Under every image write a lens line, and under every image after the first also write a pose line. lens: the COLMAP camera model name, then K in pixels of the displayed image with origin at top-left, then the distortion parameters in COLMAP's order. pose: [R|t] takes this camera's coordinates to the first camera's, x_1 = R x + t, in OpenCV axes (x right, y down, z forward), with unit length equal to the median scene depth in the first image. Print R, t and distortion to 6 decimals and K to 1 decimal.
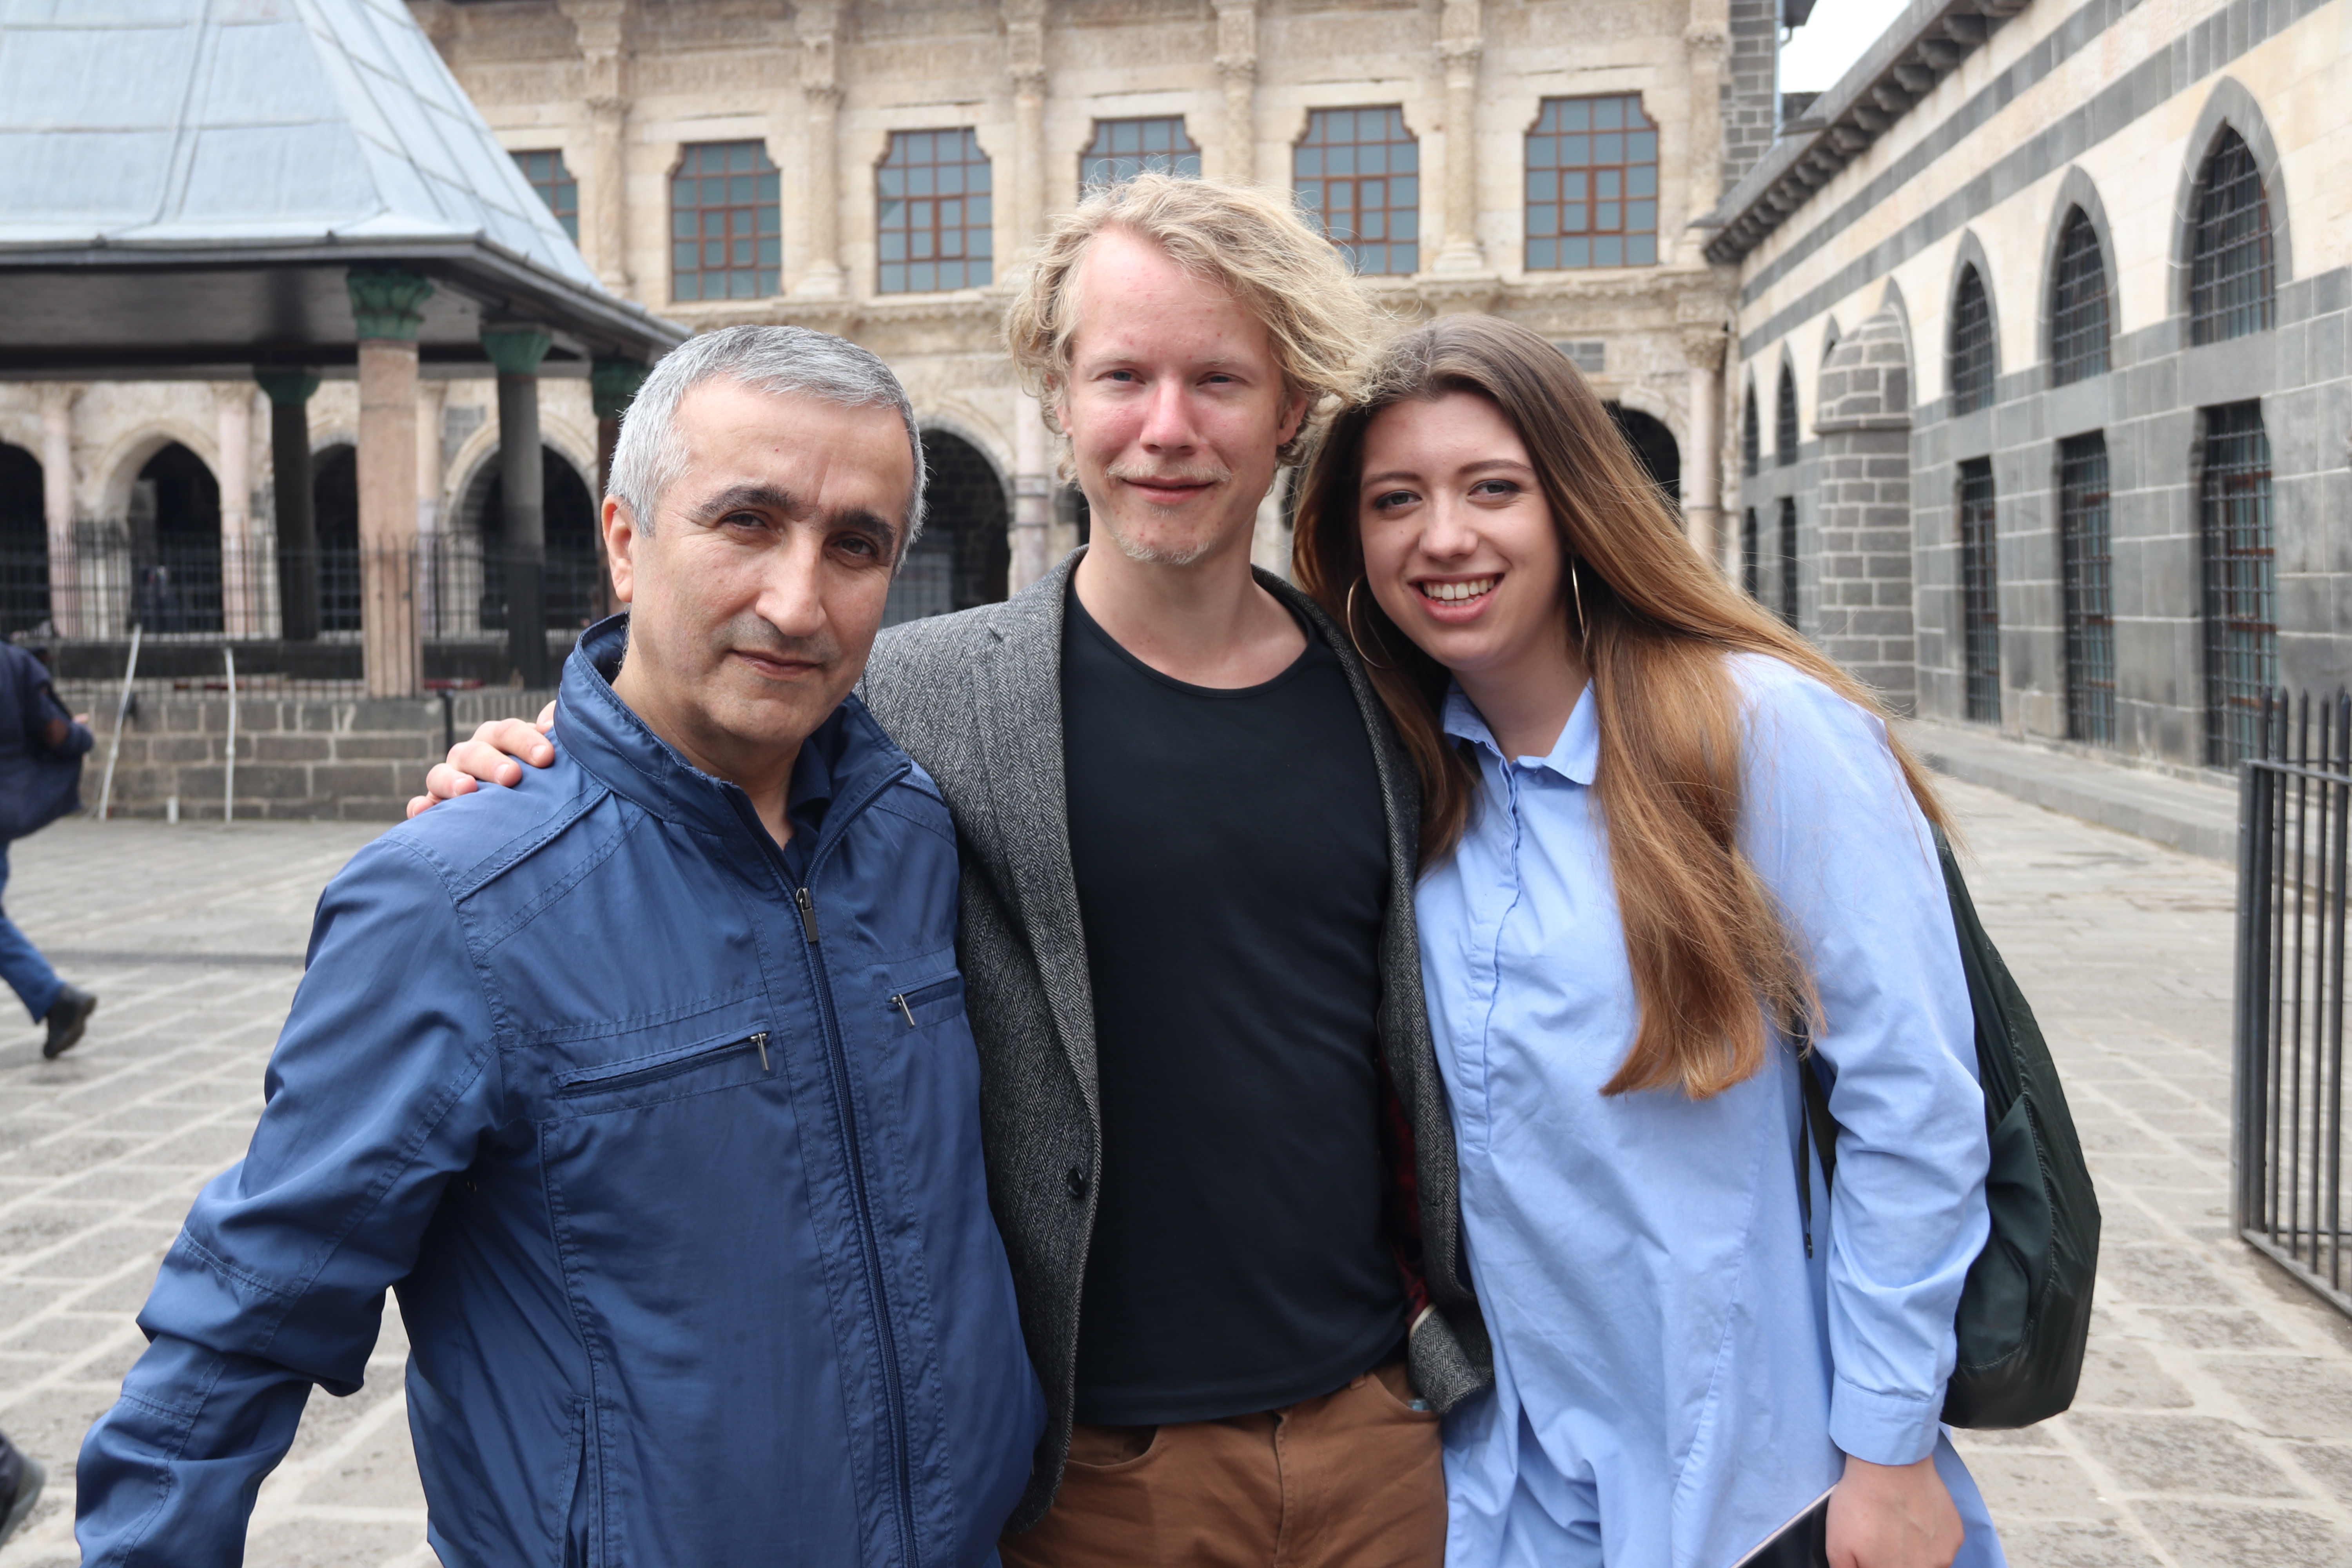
lens RADIAL K [[2646.8, 0, 1132.8], [0, 2646.8, 786.0], [0, 0, 1]] dist [0.004814, 0.064431]
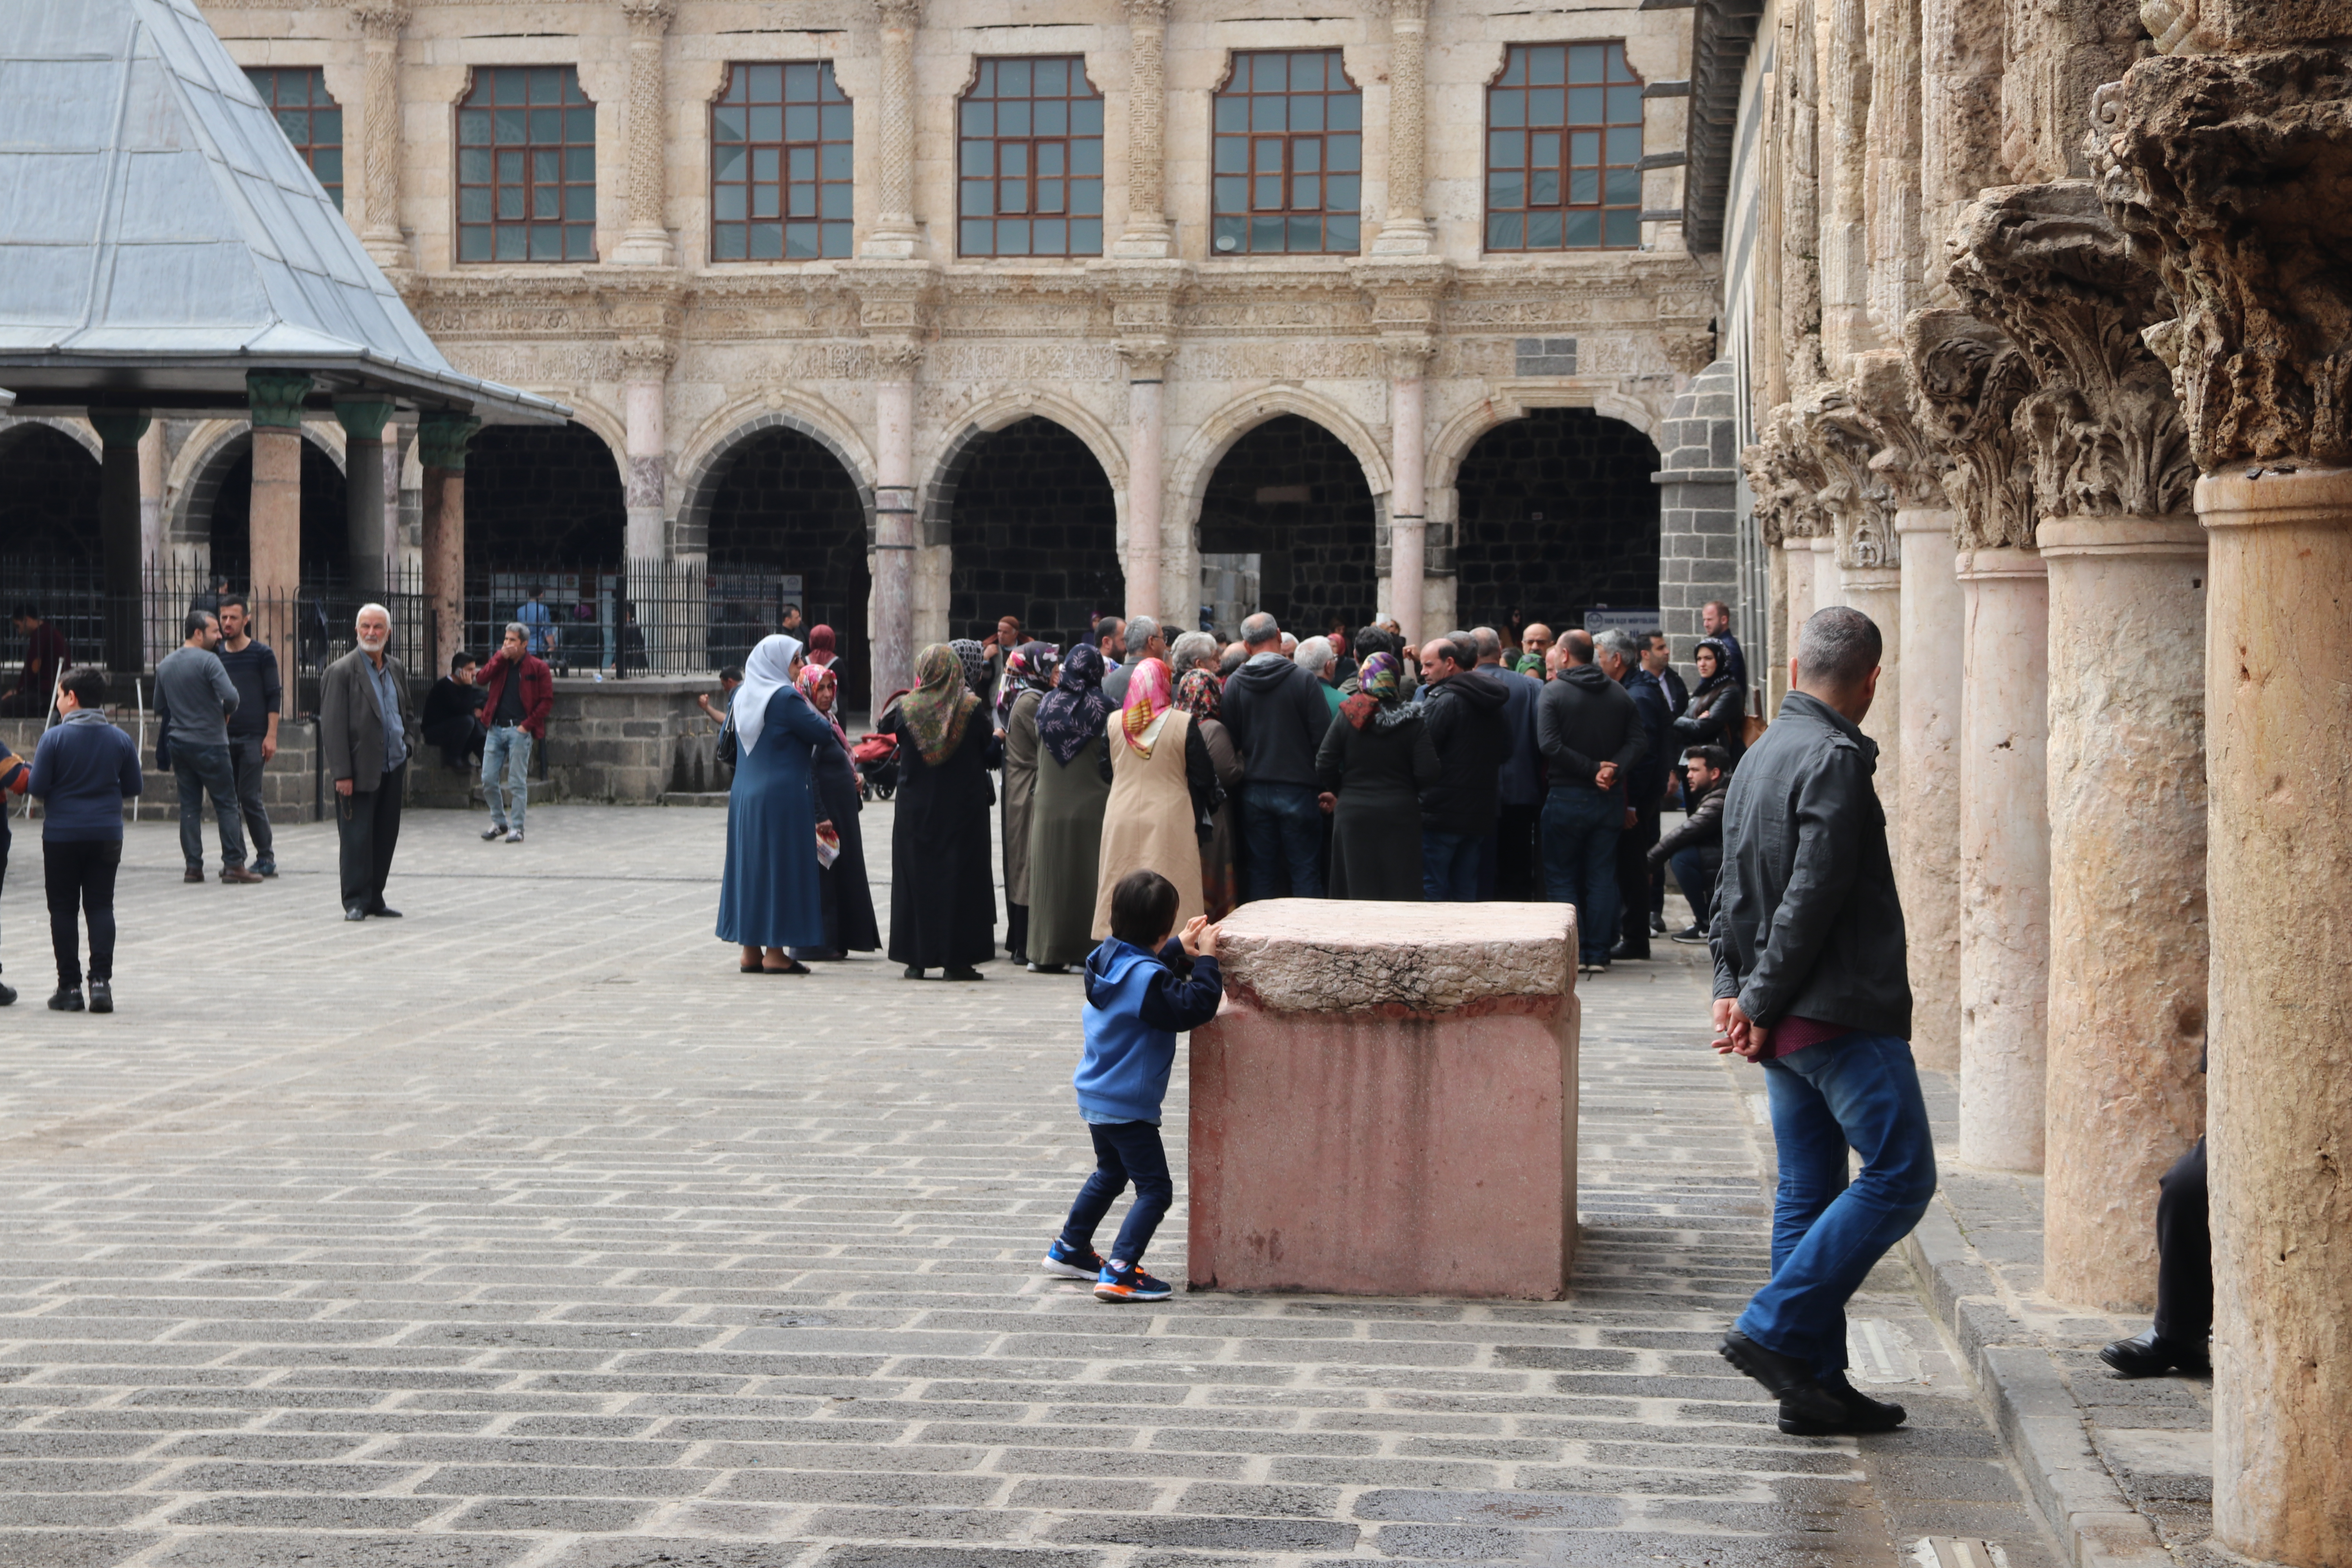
lens RADIAL K [[5042.8, 0, 1174.9], [0, 5042.8, 867.5], [0, 0, 1]] dist [0.344223, 0.031371]
pose [[0.999814, 0.015031, -0.012078, 0.071549], [-0.015271, 0.999683, -0.019994, 0.033013], [0.011774, 0.020175, 0.999727, -0.590932]]
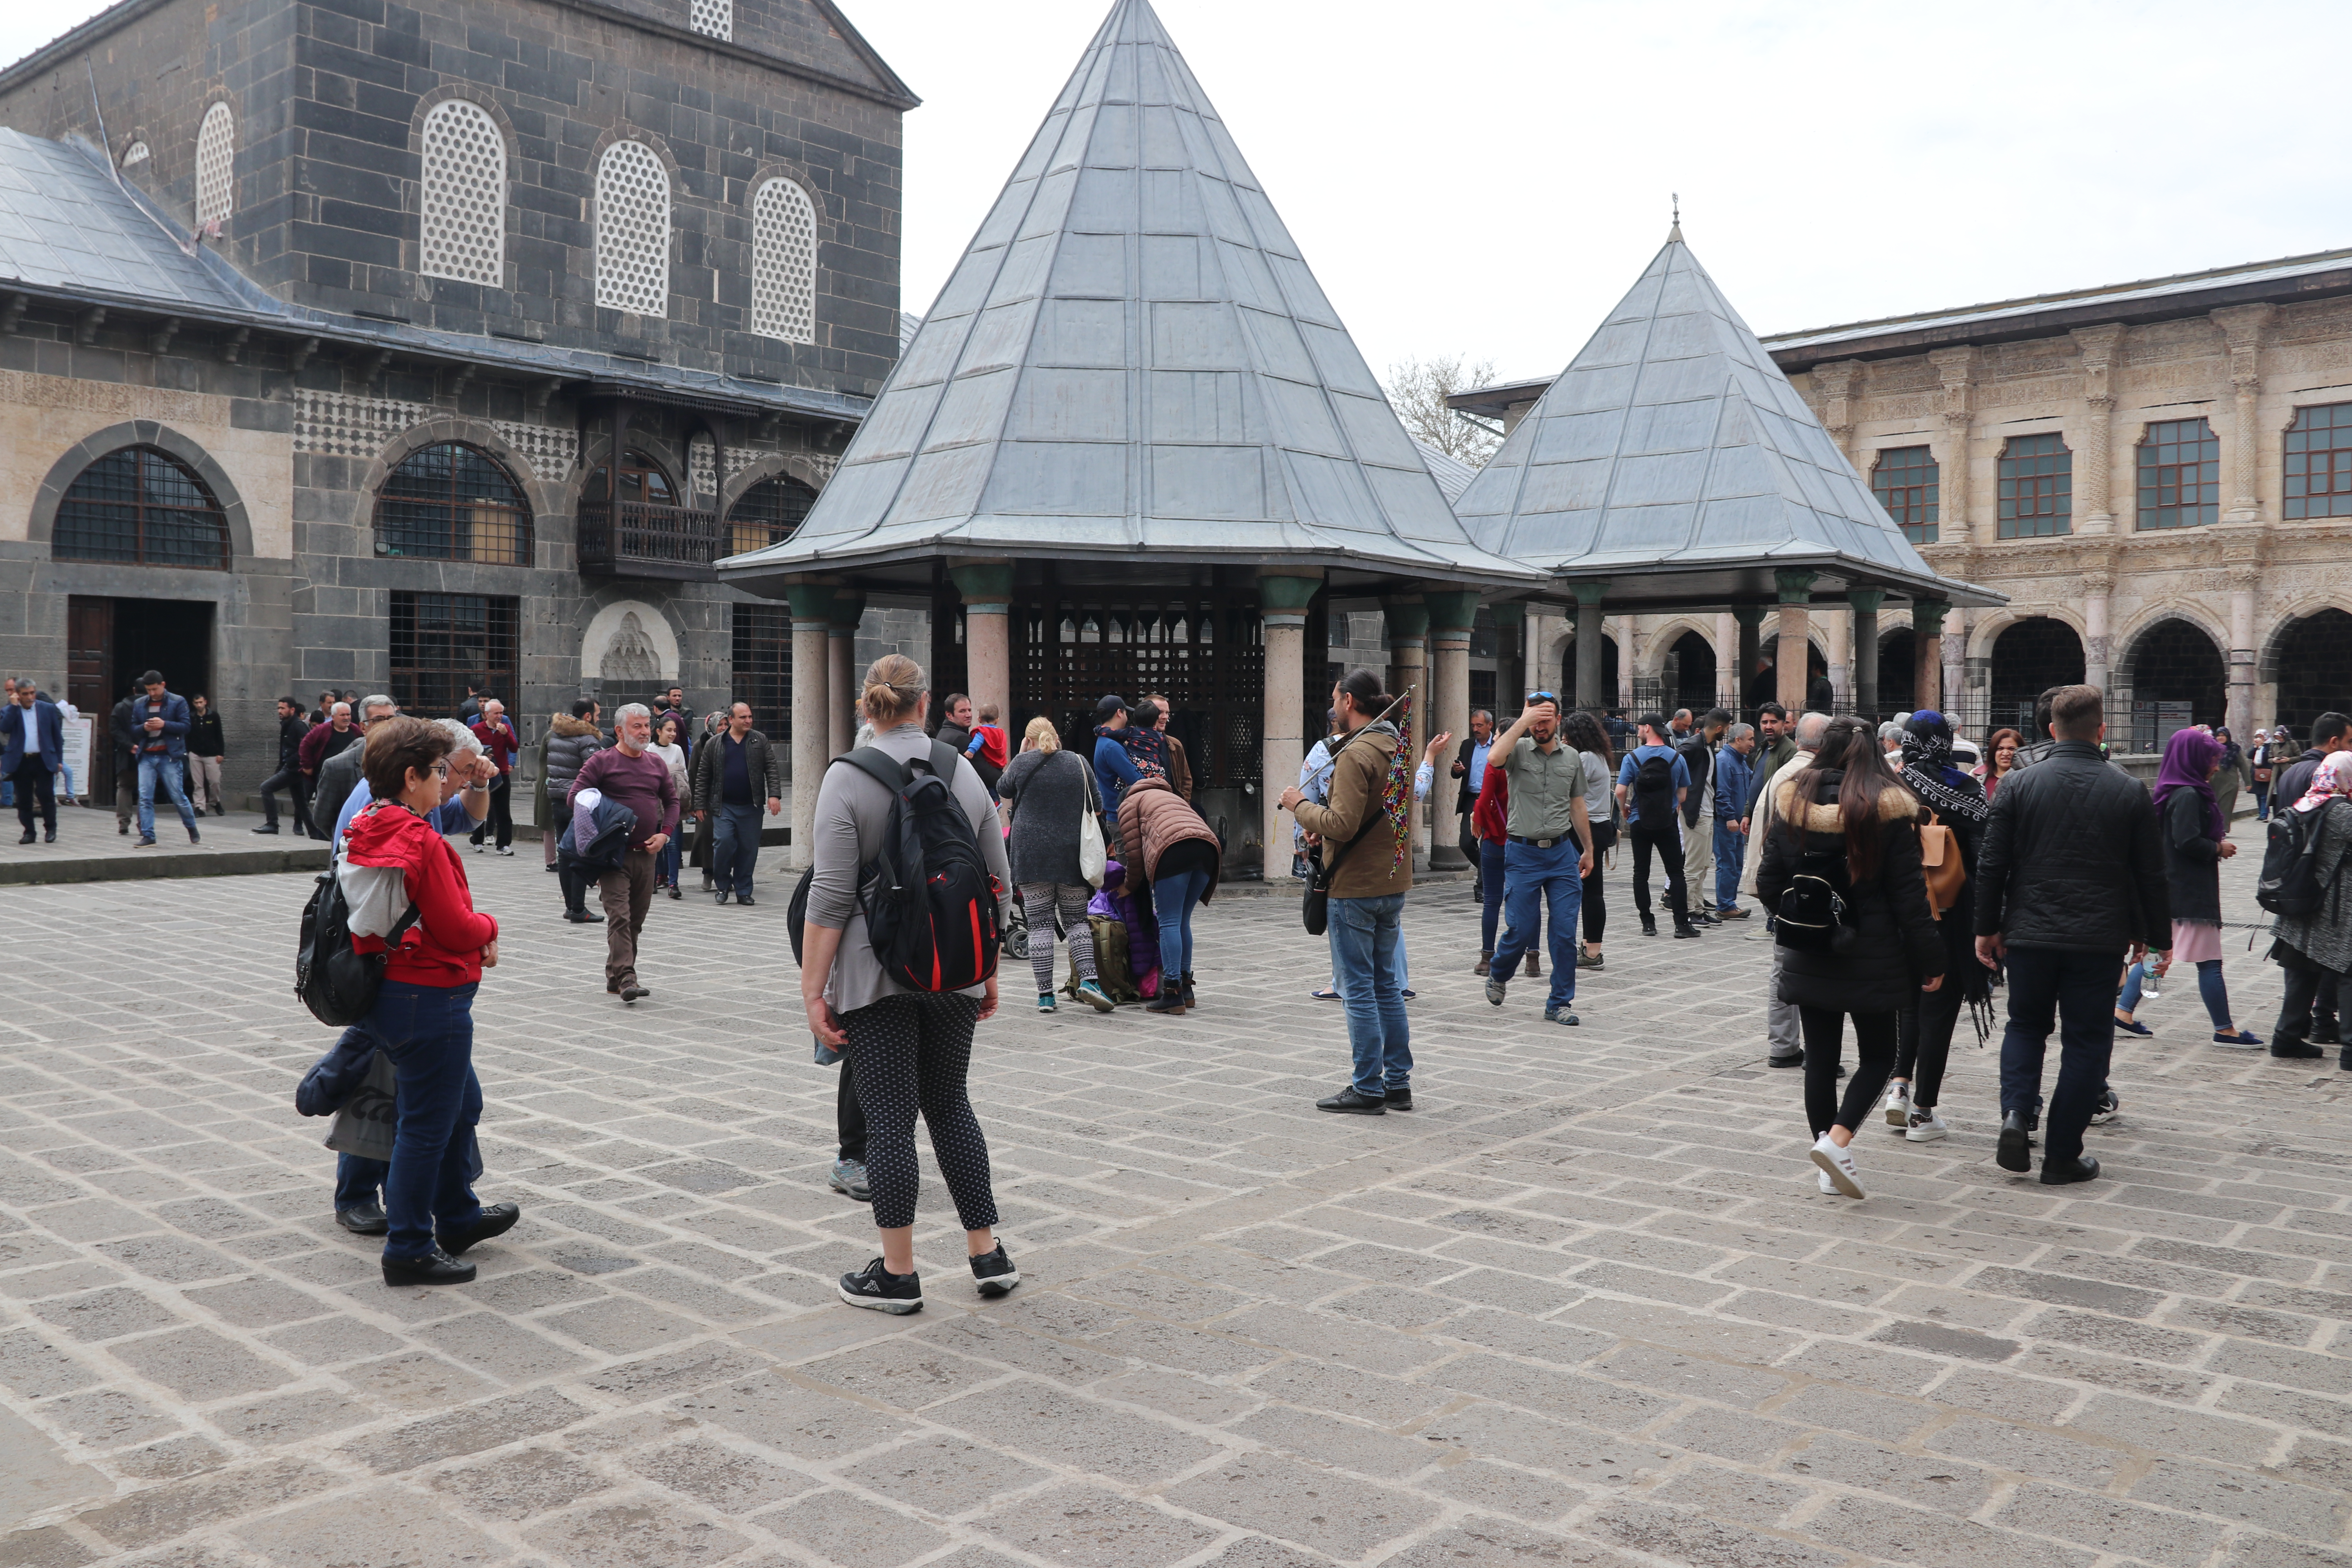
lens RADIAL K [[1956.9, 0, 1159.1], [0, 1956.9, 790.2], [0, 0, 1]] dist [-0.179061, 0.146985]
pose [[0.817958, 0.030320, -0.574478, 0.069828], [-0.049402, 0.998623, -0.017634, 0.008607], [0.573153, 0.042804, 0.818330, -0.193439]]
